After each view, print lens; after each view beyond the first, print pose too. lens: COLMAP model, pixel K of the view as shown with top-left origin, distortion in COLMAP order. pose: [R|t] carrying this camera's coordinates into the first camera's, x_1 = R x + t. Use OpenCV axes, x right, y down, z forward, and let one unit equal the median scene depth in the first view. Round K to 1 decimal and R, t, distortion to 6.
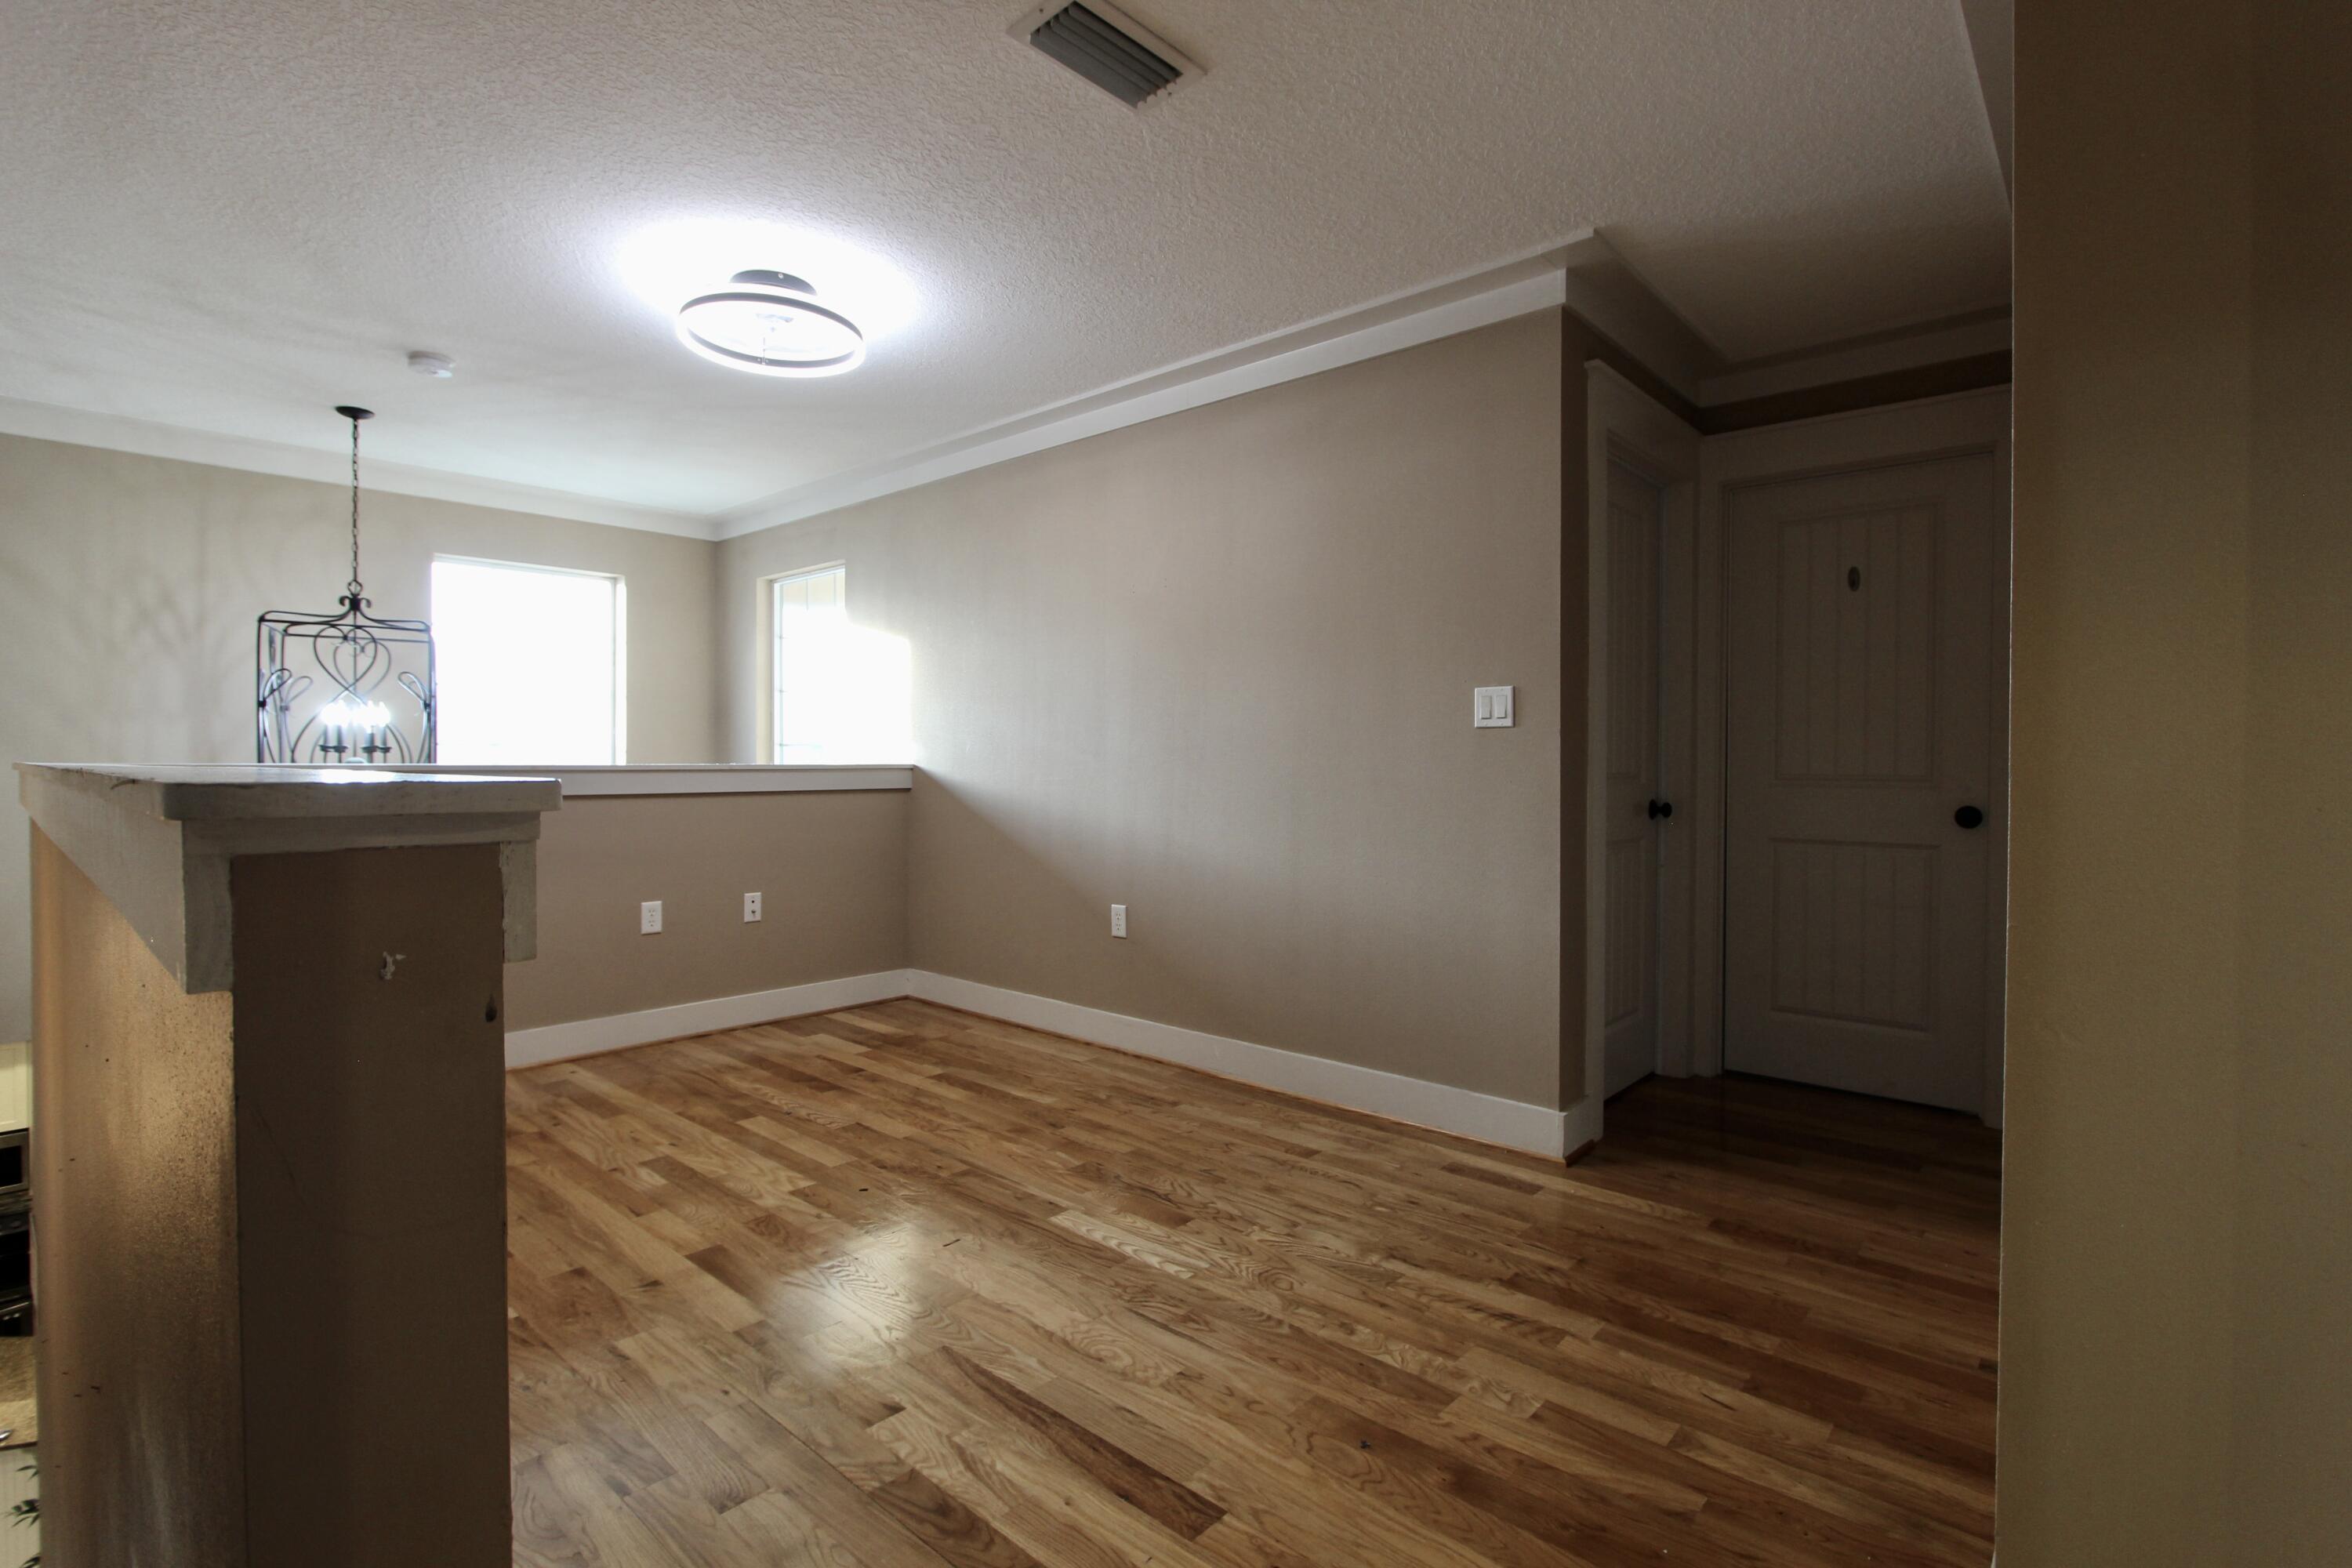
lens RADIAL K [[1093.0, 0, 1177.9], [0, 1093.0, 778.1], [0, 0, 1]] dist [-0.014583, 0.001490]
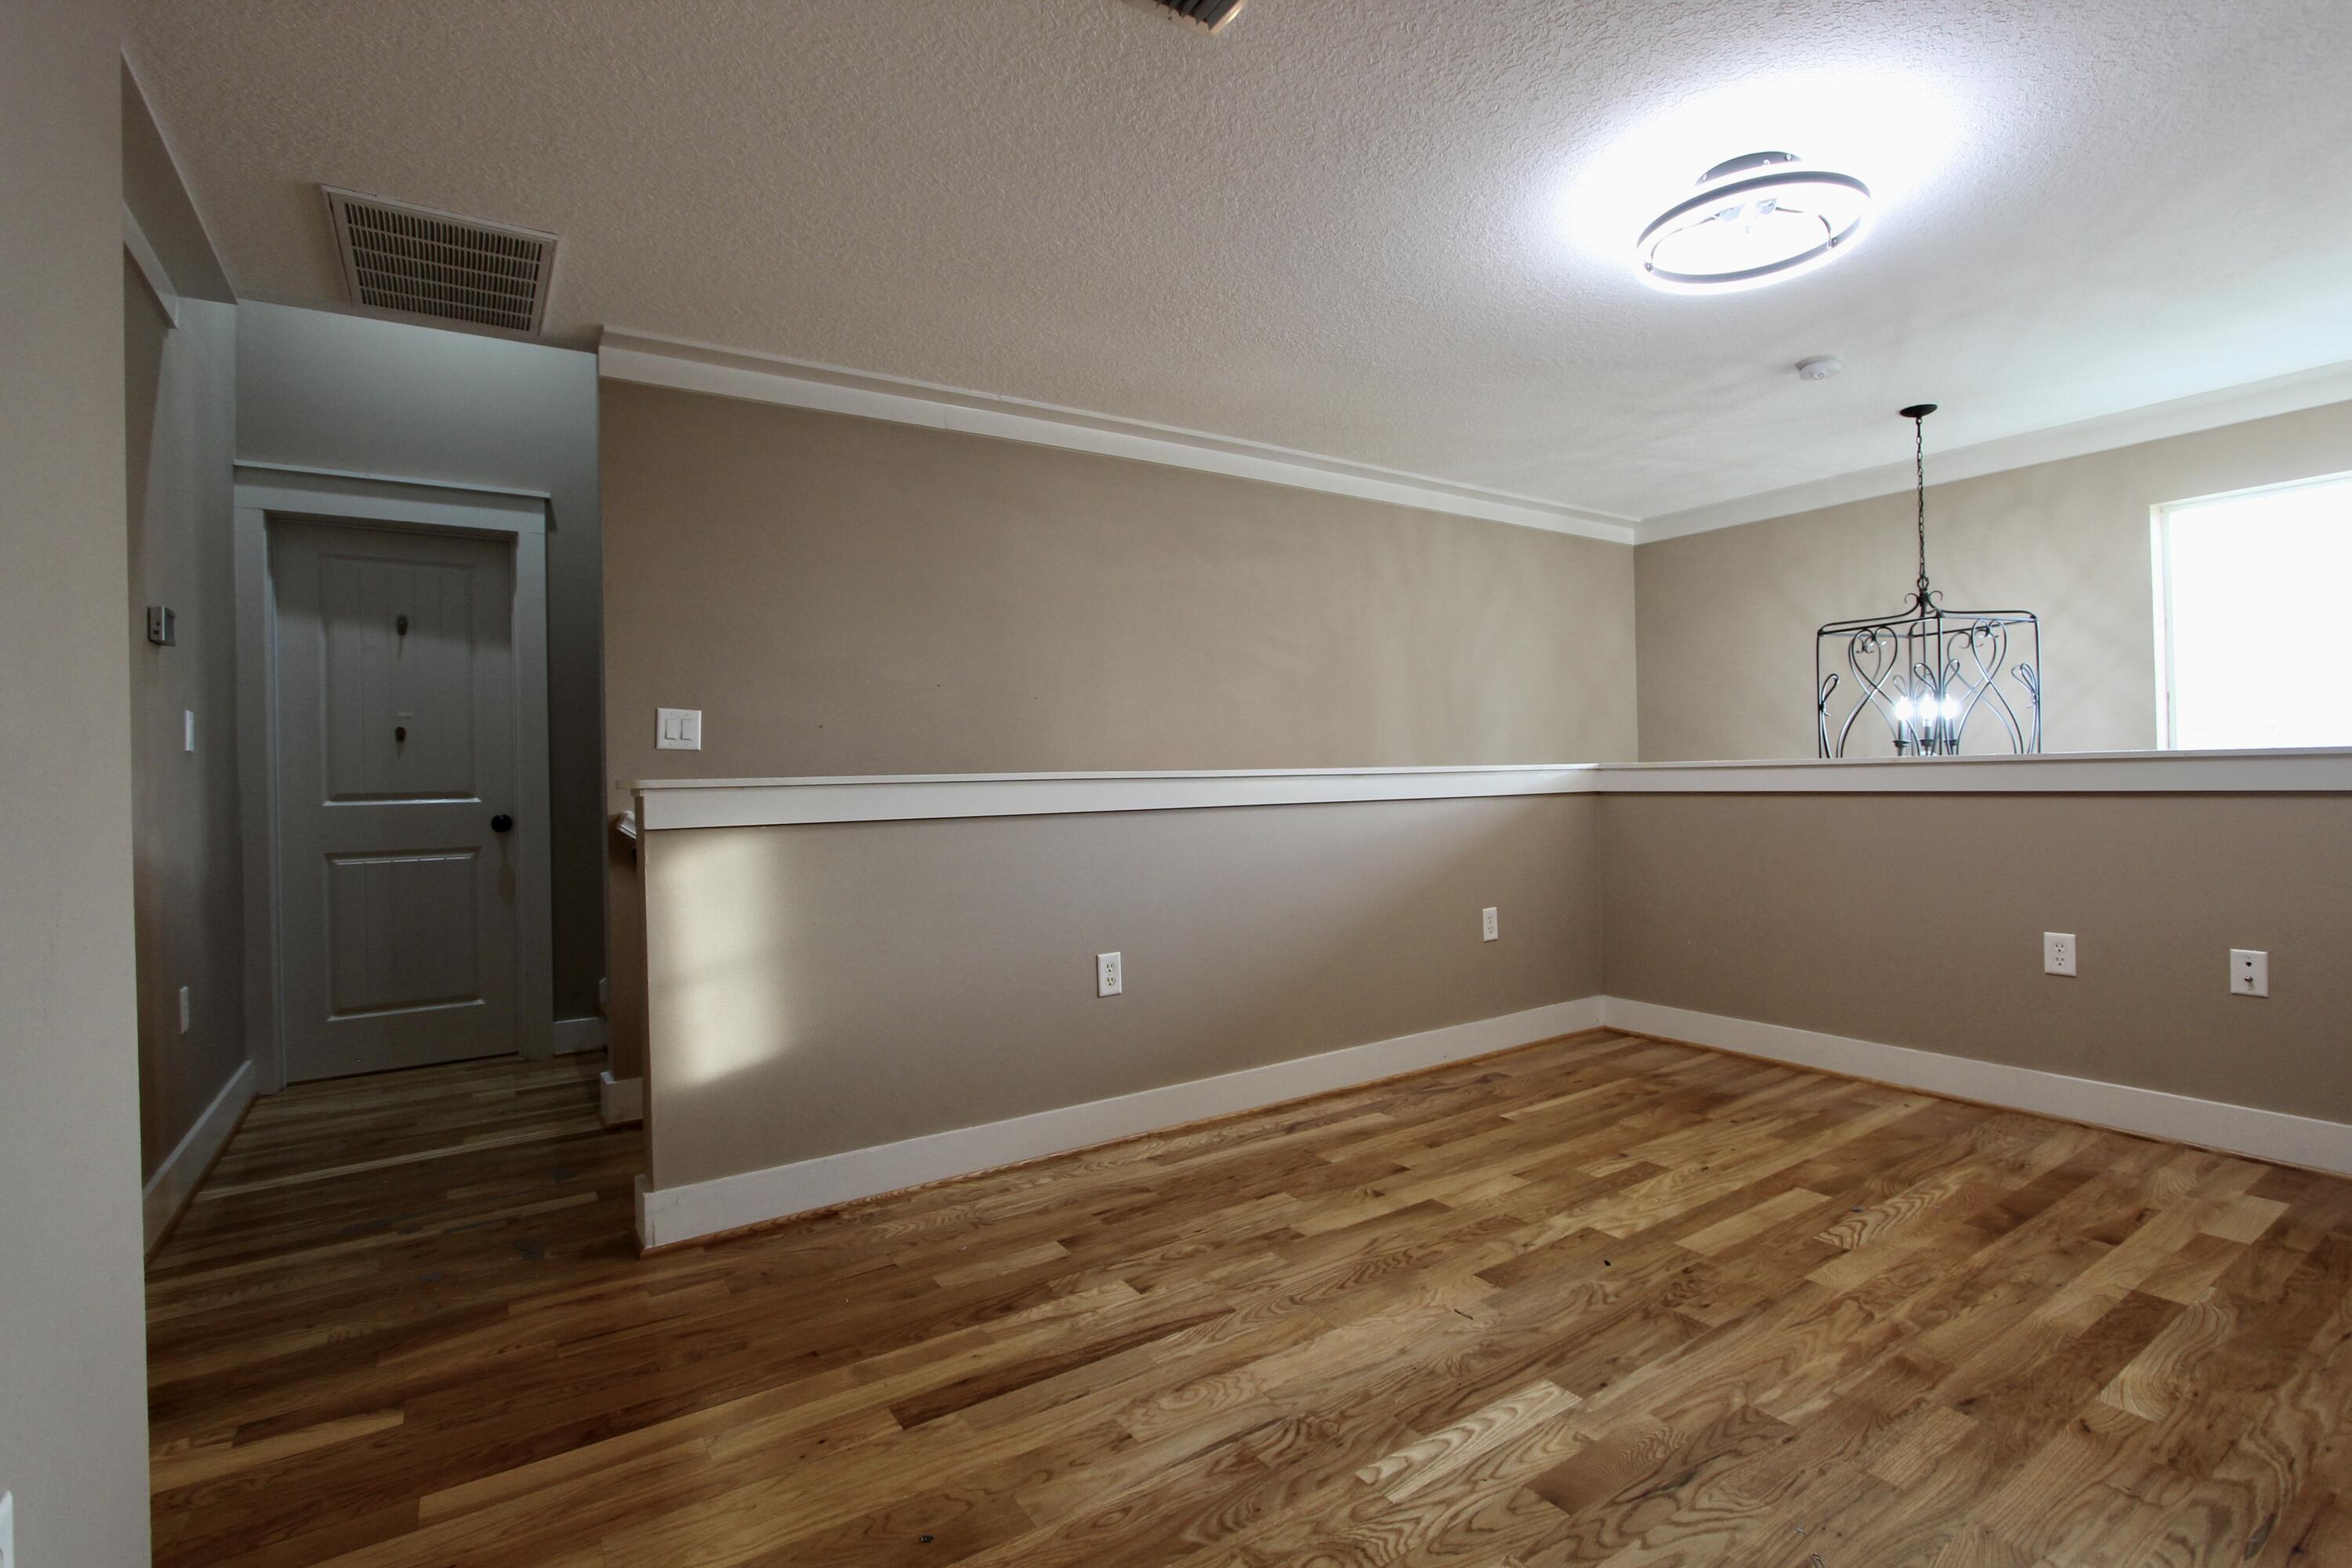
lens RADIAL K [[1093.0, 0, 1179.4], [0, 1093.0, 781.2], [0, 0, 1]] dist [-0.014583, 0.001490]
pose [[-0.252879, 0.007115, -0.967472, 0.519208], [0.006007, 0.999965, 0.005784, -0.001027], [0.967479, -0.004349, -0.252913, 0.766091]]
